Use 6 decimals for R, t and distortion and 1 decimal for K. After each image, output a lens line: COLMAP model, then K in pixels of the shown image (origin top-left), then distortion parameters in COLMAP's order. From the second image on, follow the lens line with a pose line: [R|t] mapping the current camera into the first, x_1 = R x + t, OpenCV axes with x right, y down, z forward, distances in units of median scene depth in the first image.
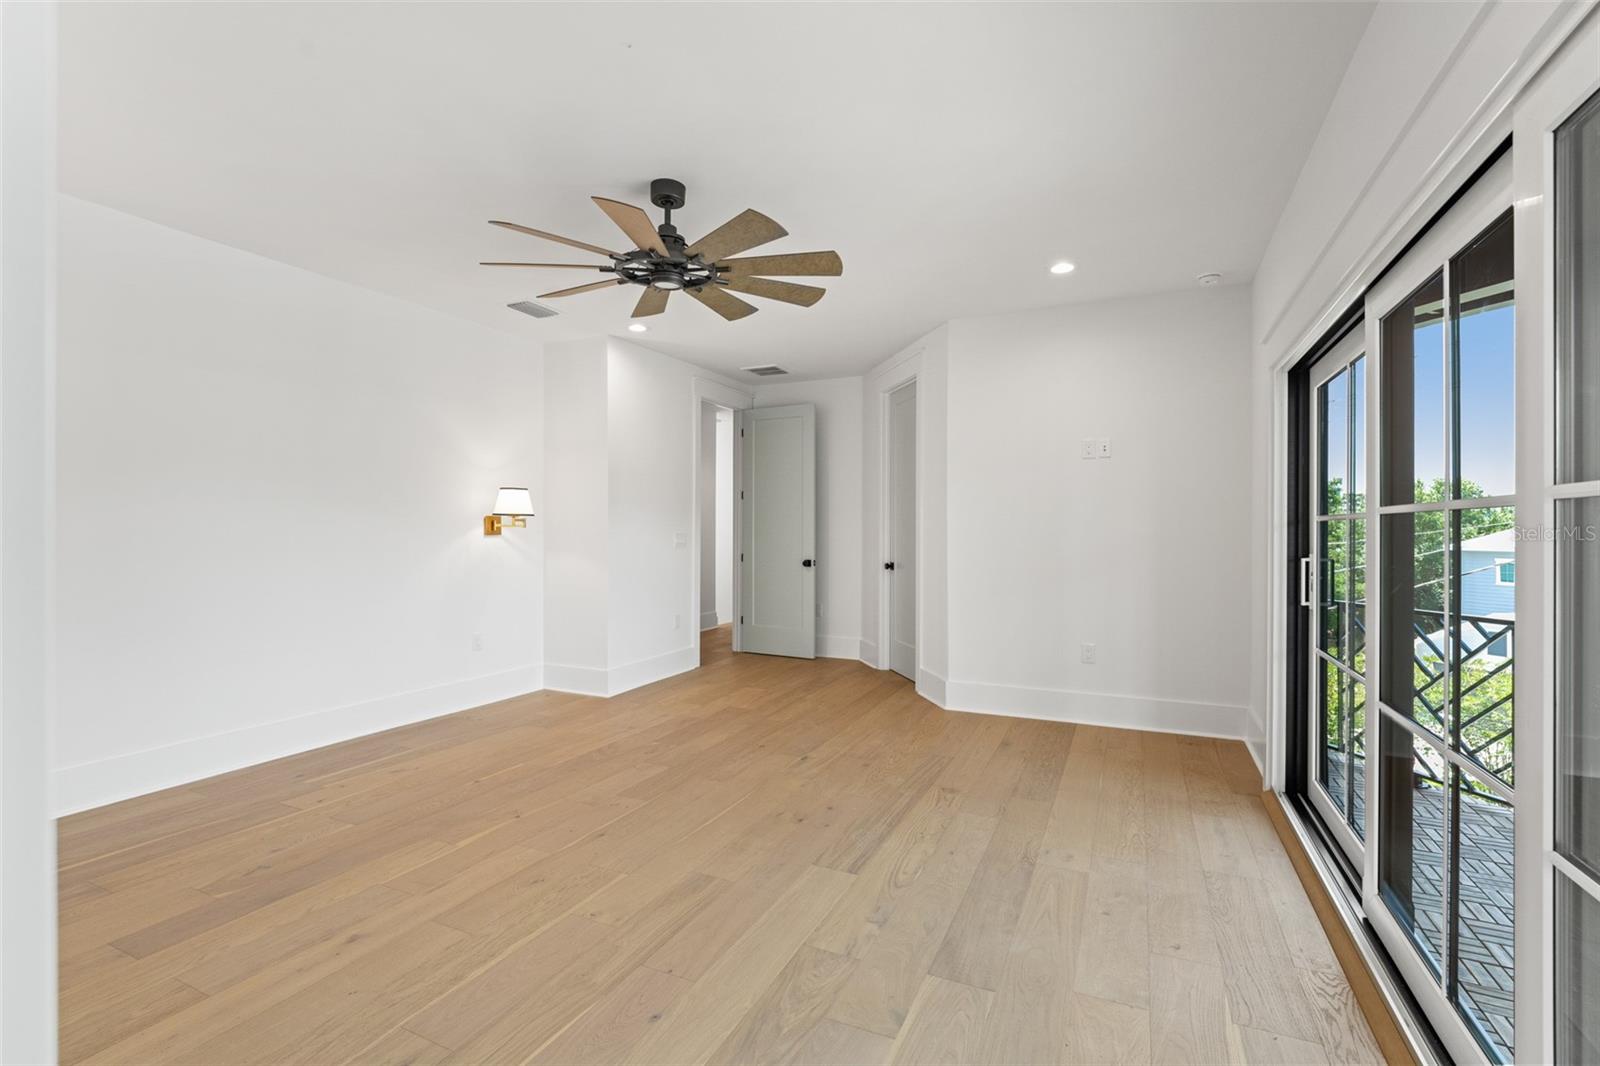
lens RADIAL K [[704.3, 0, 796.5], [0, 704.3, 528.2], [0, 0, 1]] dist [-0.012466, -0.000534]
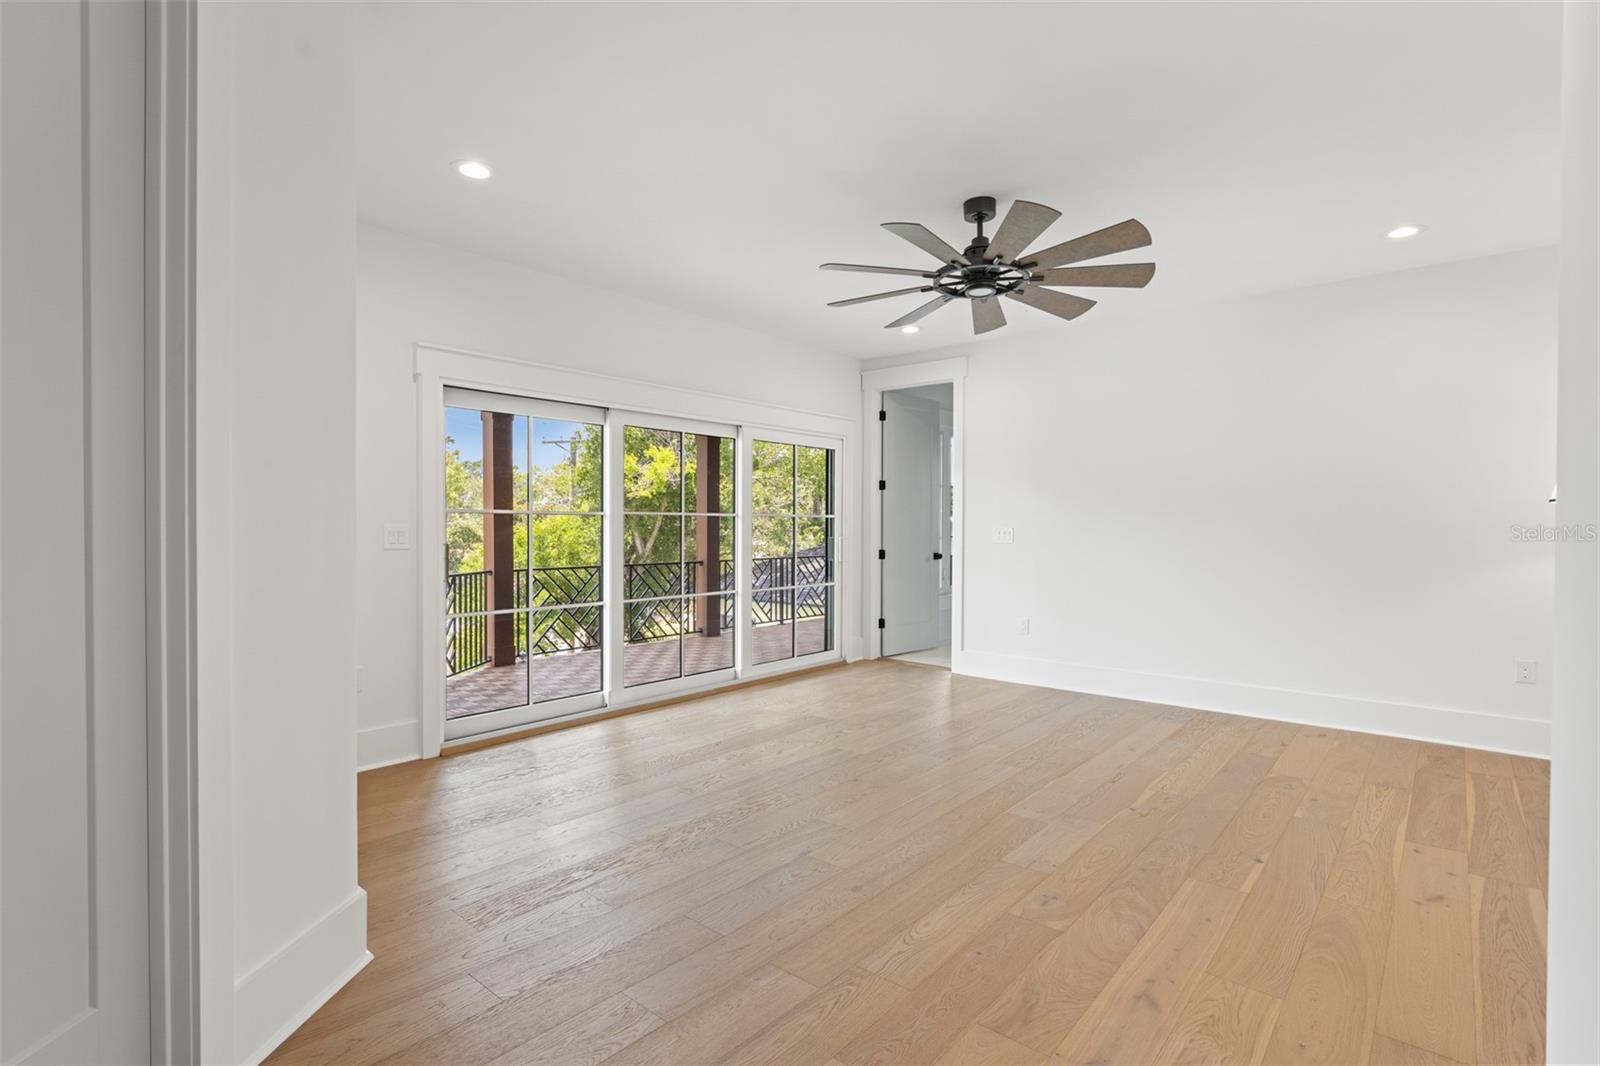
lens RADIAL K [[742.1, 0, 800.8], [0, 742.1, 533.3], [0, 0, 1]] dist [-0.013206, -0.000498]
pose [[-0.963440, -0.002736, 0.267909, -0.243902], [-0.001134, 0.999981, 0.006135, 0.012919], [-0.267921, 0.005607, -0.963425, 2.332132]]
